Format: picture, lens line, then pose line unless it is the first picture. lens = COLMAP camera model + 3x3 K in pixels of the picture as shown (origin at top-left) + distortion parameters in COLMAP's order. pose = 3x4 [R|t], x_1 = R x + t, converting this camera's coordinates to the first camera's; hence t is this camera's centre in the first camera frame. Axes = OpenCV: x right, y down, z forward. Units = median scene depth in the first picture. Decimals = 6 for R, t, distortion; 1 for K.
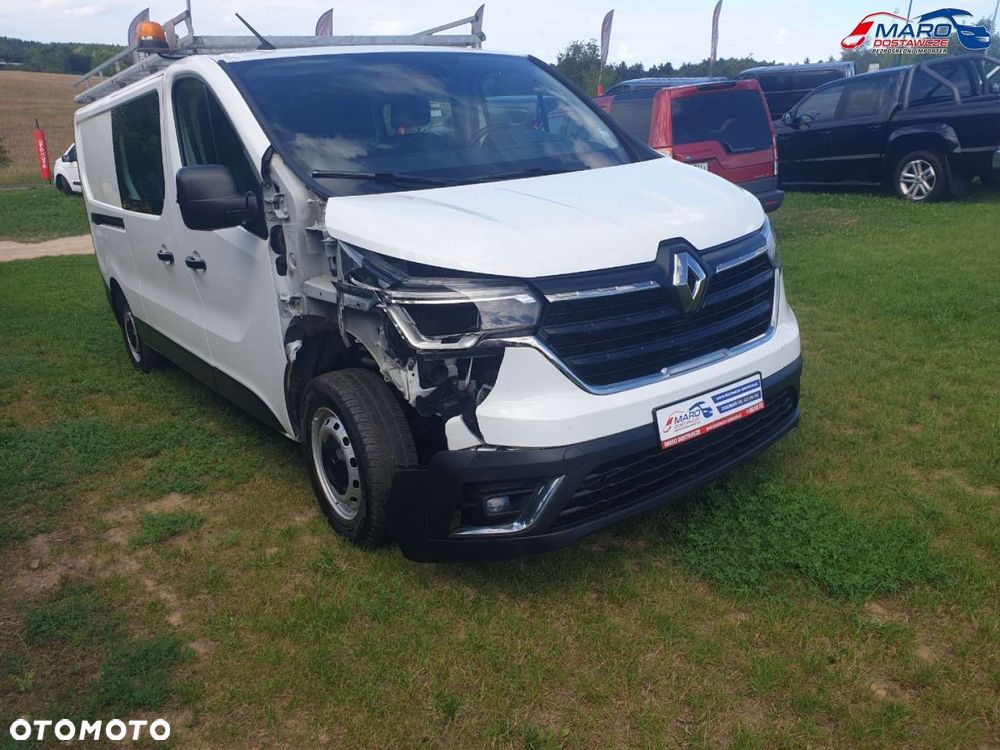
lens RADIAL K [[786.2, 0, 499.2], [0, 786.2, 374.5], [0, 0, 1]] dist [-0.006219, 0.035154]
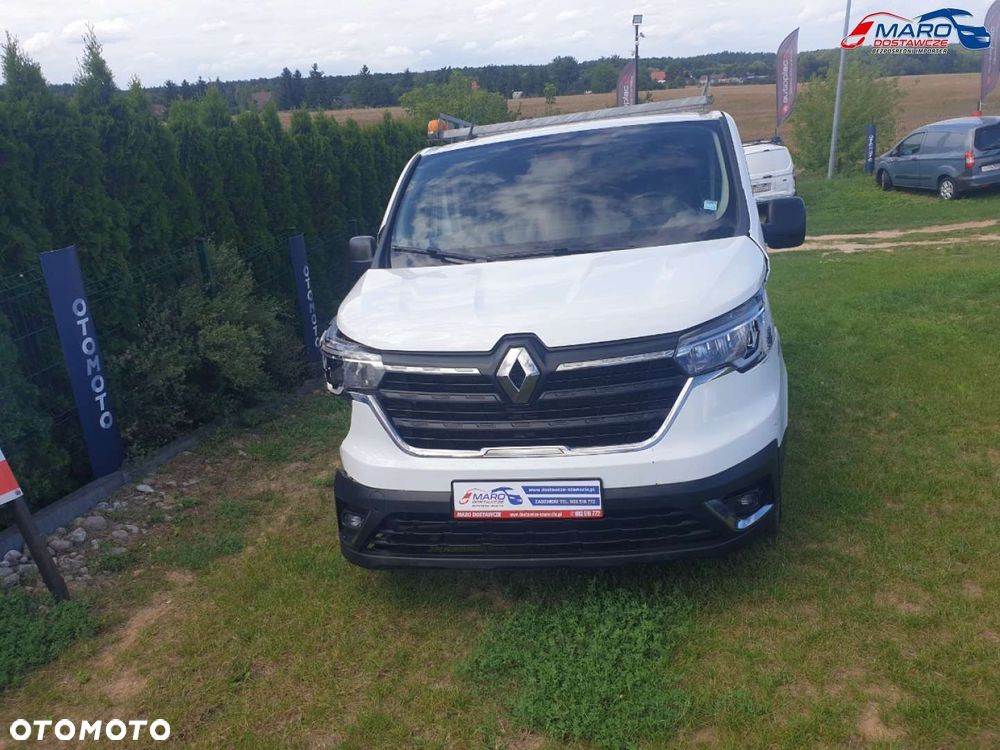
lens RADIAL K [[786.2, 0, 504.0], [0, 786.2, 364.3], [0, 0, 1]] dist [-0.006219, 0.035154]
pose [[0.676591, 0.160172, -0.718728, 0.977889], [-0.174210, 0.983165, 0.055107, -0.184322], [0.715455, 0.087925, 0.693104, 0.248883]]
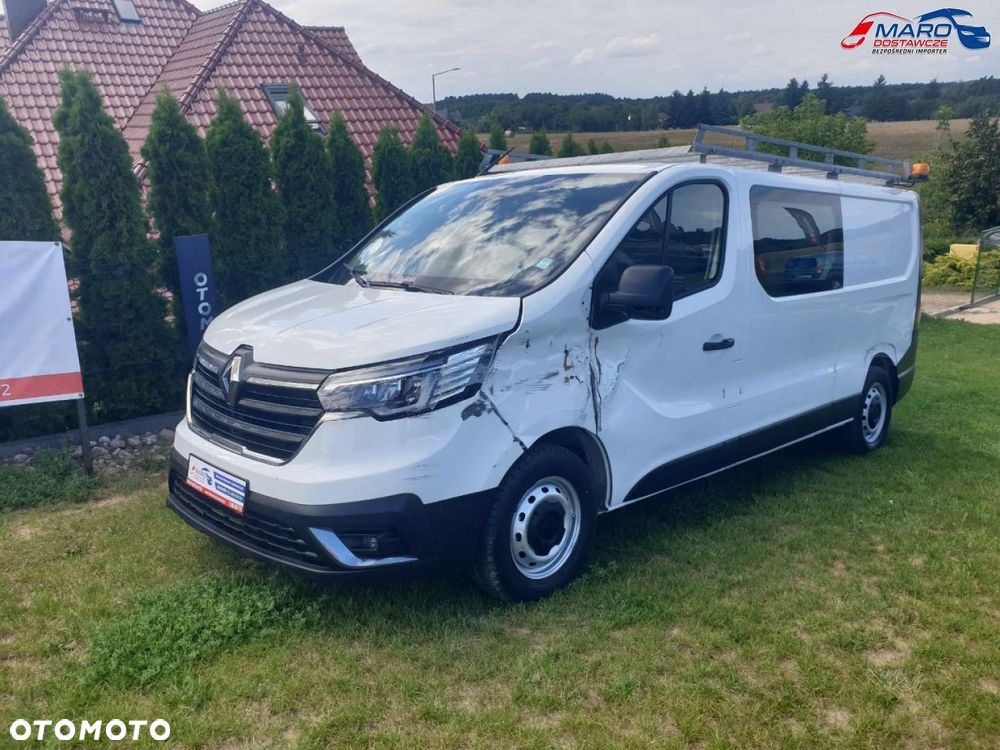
lens RADIAL K [[786.2, 0, 506.1], [0, 786.2, 368.8], [0, 0, 1]] dist [-0.006219, 0.035154]
pose [[0.151924, 0.244446, -0.957687, 1.502652], [-0.310999, 0.931542, 0.188437, -0.504690], [0.938189, 0.269212, 0.217546, 1.124113]]
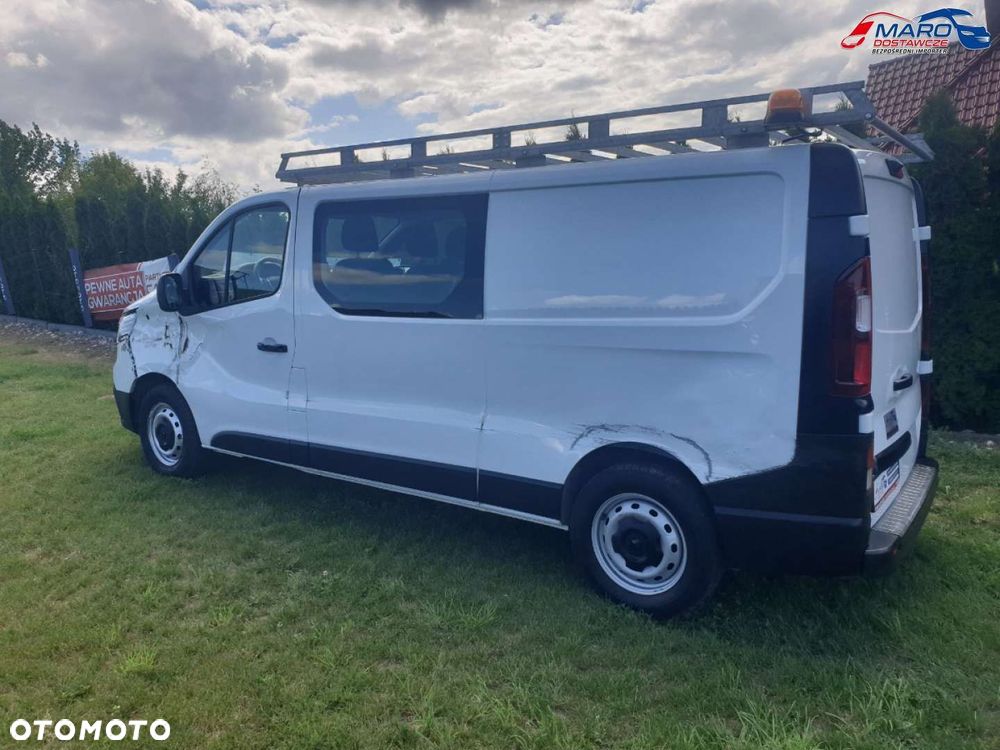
lens RADIAL K [[786.2, 0, 516.8], [0, 786.2, 362.2], [0, 0, 1]] dist [-0.006219, 0.035154]
pose [[-0.936365, 0.141092, -0.321424, 0.097877], [-0.014103, 0.899806, 0.436063, -1.137422], [0.350745, 0.412847, -0.840557, 3.555388]]
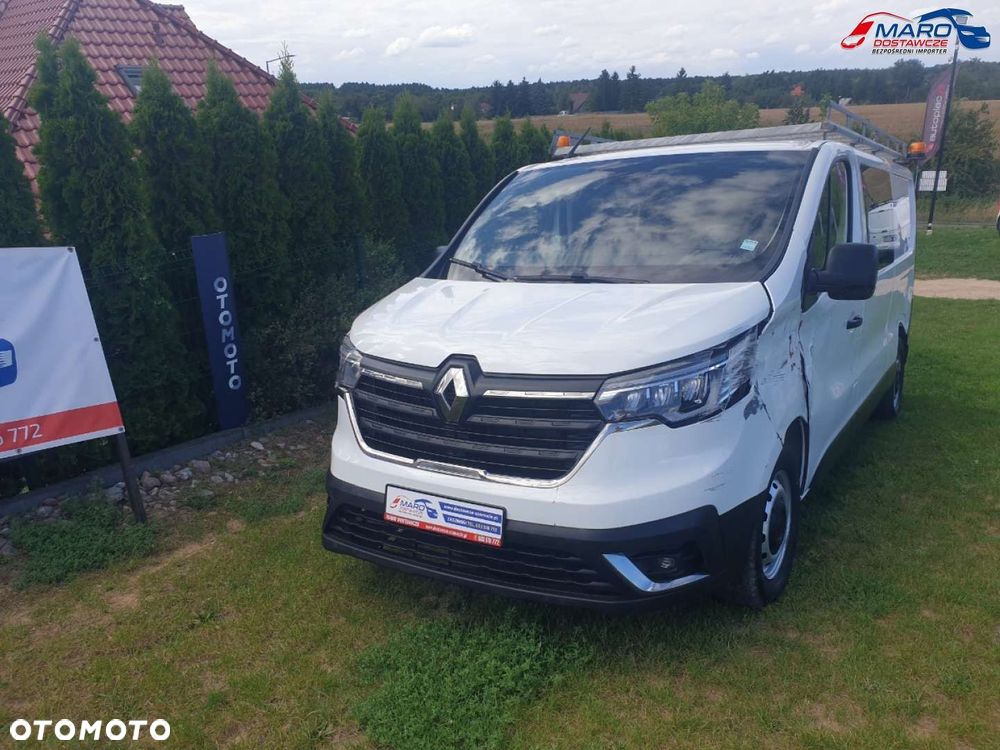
lens RADIAL K [[786.2, 0, 510.2], [0, 786.2, 375.1], [0, 0, 1]] dist [-0.006219, 0.035154]
pose [[0.368054, 0.242807, -0.897542, 1.233267], [-0.279071, 0.949644, 0.142464, -0.317934], [0.886936, 0.198043, 0.417281, 0.605187]]
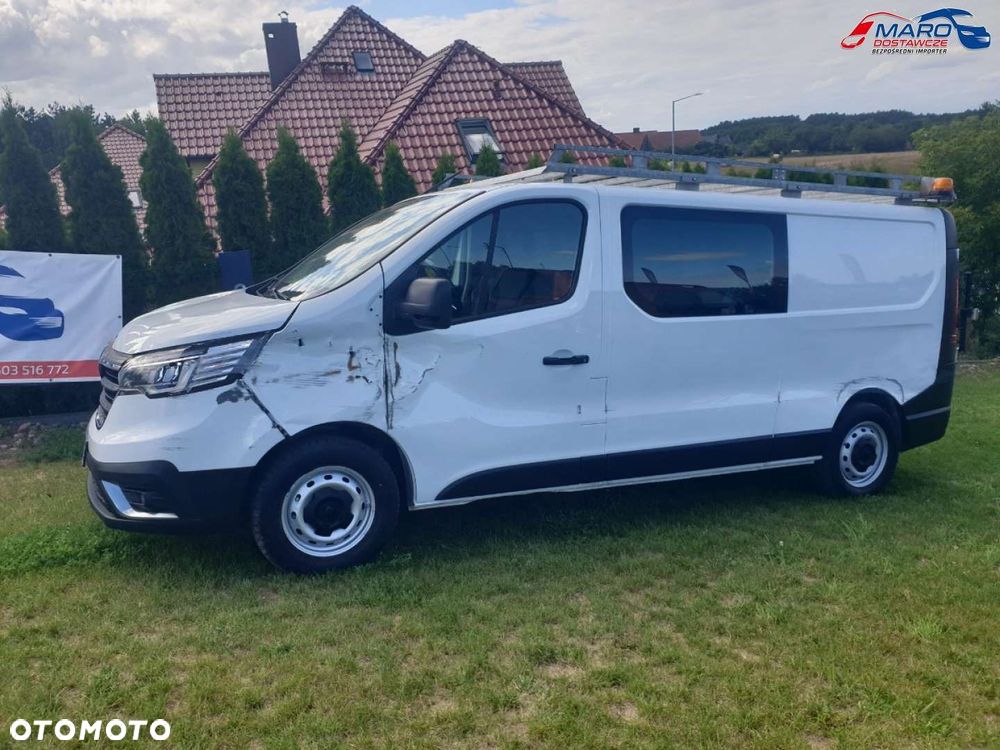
lens RADIAL K [[786.2, 0, 507.4], [0, 786.2, 380.4], [0, 0, 1]] dist [-0.006219, 0.035154]
pose [[-0.177355, 0.224884, -0.958109, 1.602816], [-0.296376, 0.916143, 0.269896, -0.742493], [0.938460, 0.331828, -0.095832, 1.907808]]
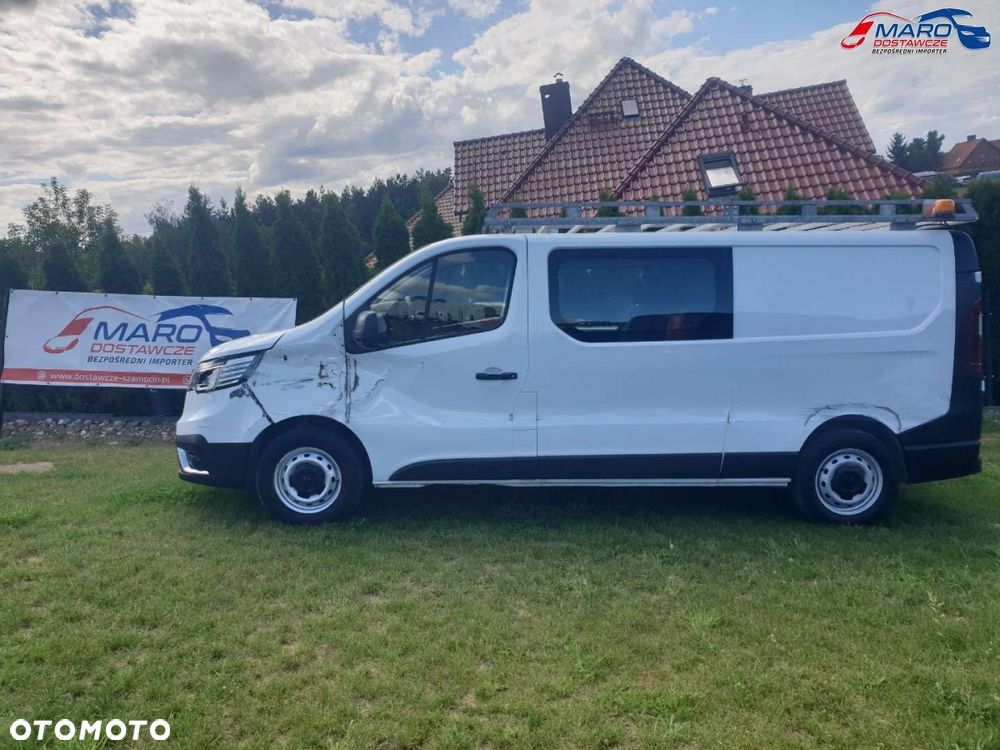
lens RADIAL K [[786.2, 0, 500.5], [0, 786.2, 382.5], [0, 0, 1]] dist [-0.006219, 0.035154]
pose [[-0.567282, 0.177642, -0.804136, 1.616307], [-0.193075, 0.920553, 0.339565, -1.038370], [0.800570, 0.347887, -0.487916, 2.824933]]
